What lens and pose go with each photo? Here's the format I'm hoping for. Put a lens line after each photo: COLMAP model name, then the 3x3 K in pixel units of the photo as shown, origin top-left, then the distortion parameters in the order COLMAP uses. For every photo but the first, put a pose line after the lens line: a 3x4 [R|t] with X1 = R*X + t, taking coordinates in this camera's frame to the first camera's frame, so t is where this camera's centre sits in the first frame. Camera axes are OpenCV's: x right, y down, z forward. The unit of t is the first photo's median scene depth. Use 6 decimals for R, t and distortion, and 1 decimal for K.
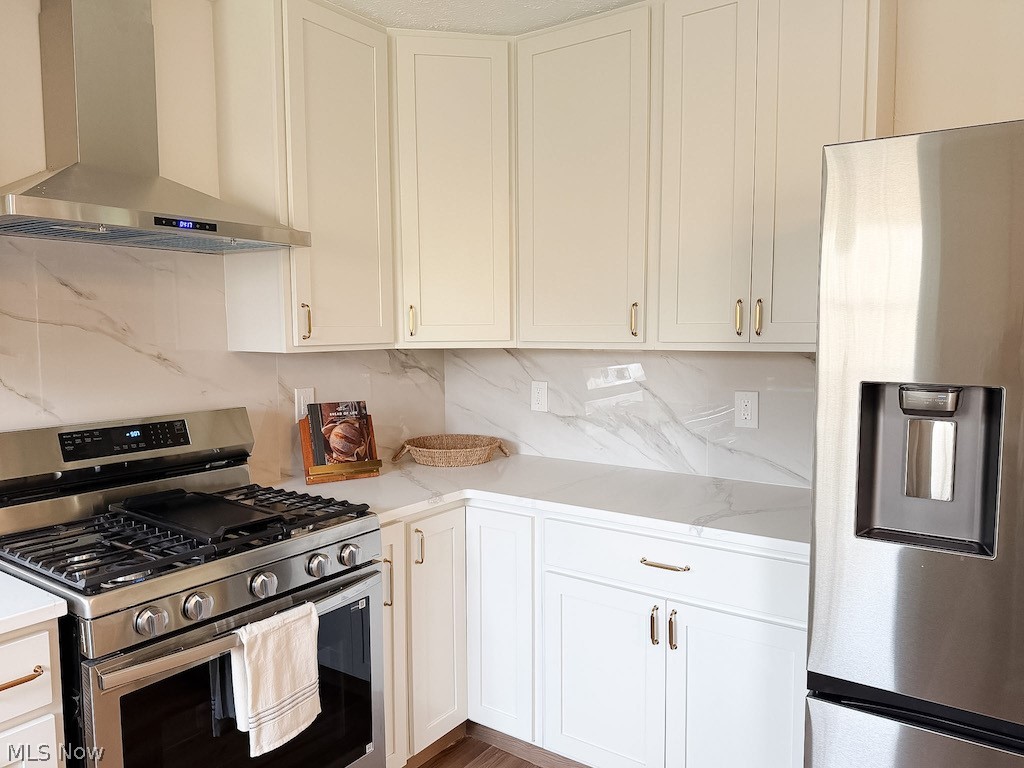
lens RADIAL K [[735.3, 0, 512.0], [0, 735.3, 384.0], [0, 0, 1]] dist [0.128711, -0.182261]
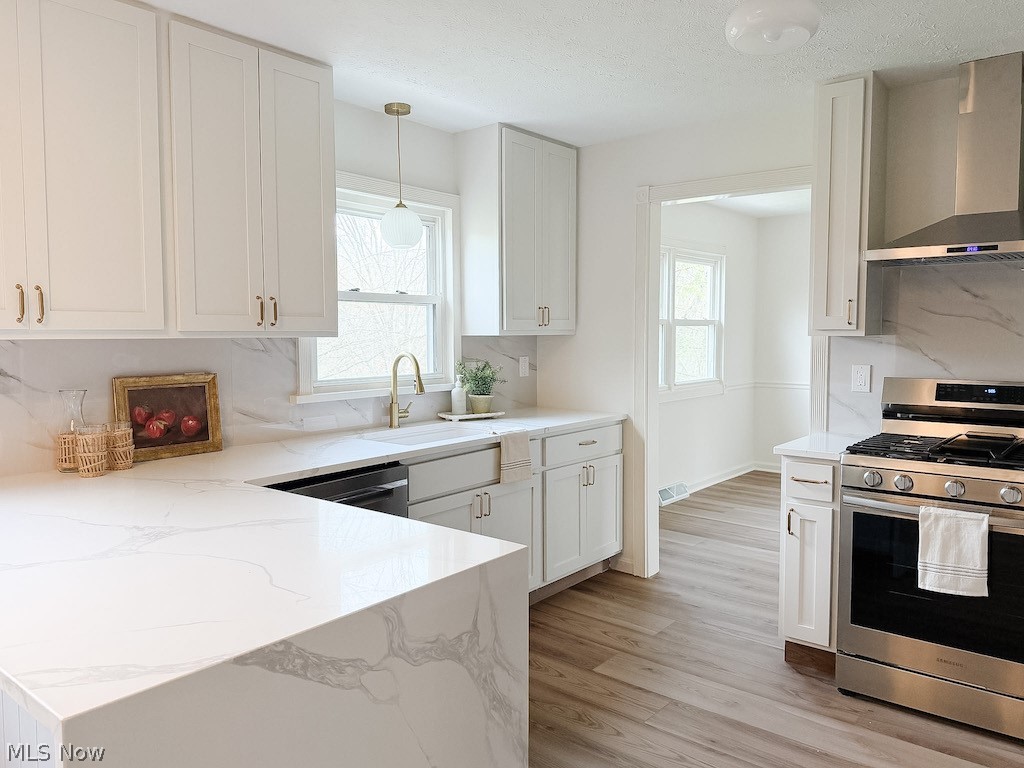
lens RADIAL K [[735.3, 0, 512.0], [0, 735.3, 384.0], [0, 0, 1]] dist [0.128711, -0.182261]
pose [[-0.067512, 0.074517, -0.994932, 0.942650], [-0.074473, 0.994049, 0.079504, 0.005862], [0.994935, 0.079463, -0.061561, 0.155915]]
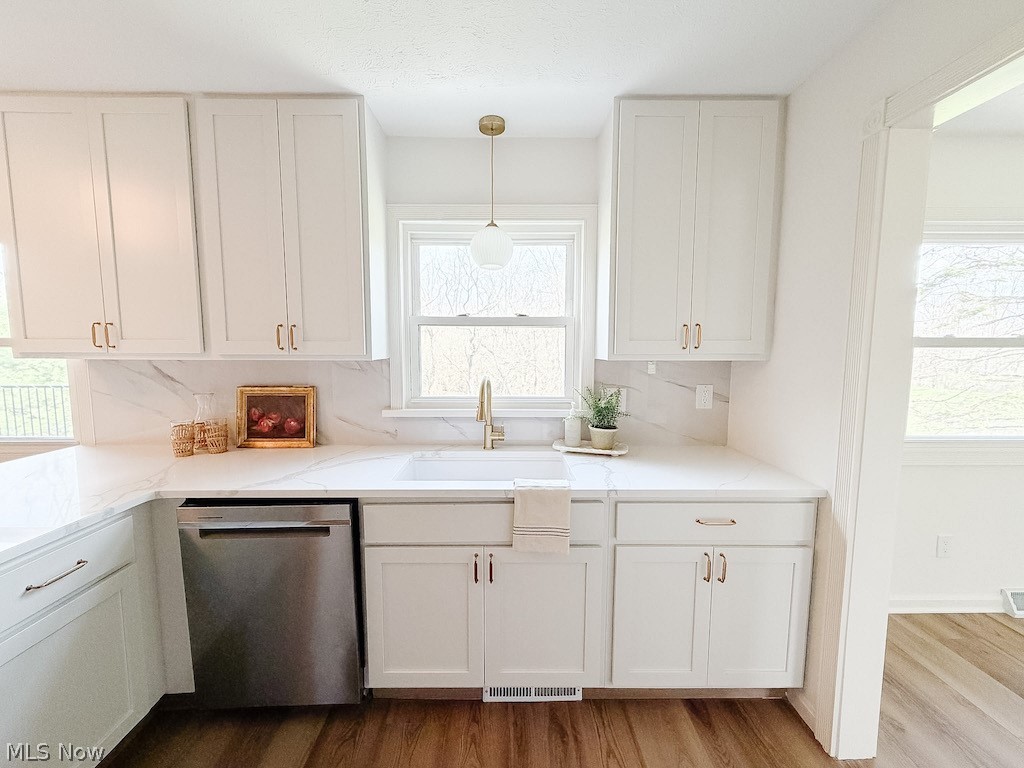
lens RADIAL K [[418.3, 0, 505.5], [0, 418.3, 384.7], [0, 0, 1]] dist [-0.008956, 0.000787]
pose [[-0.815203, 0.052327, -0.576806, -0.164345], [-0.044762, 0.987240, 0.152822, -0.036830], [0.577443, 0.150400, -0.802459, 0.557631]]
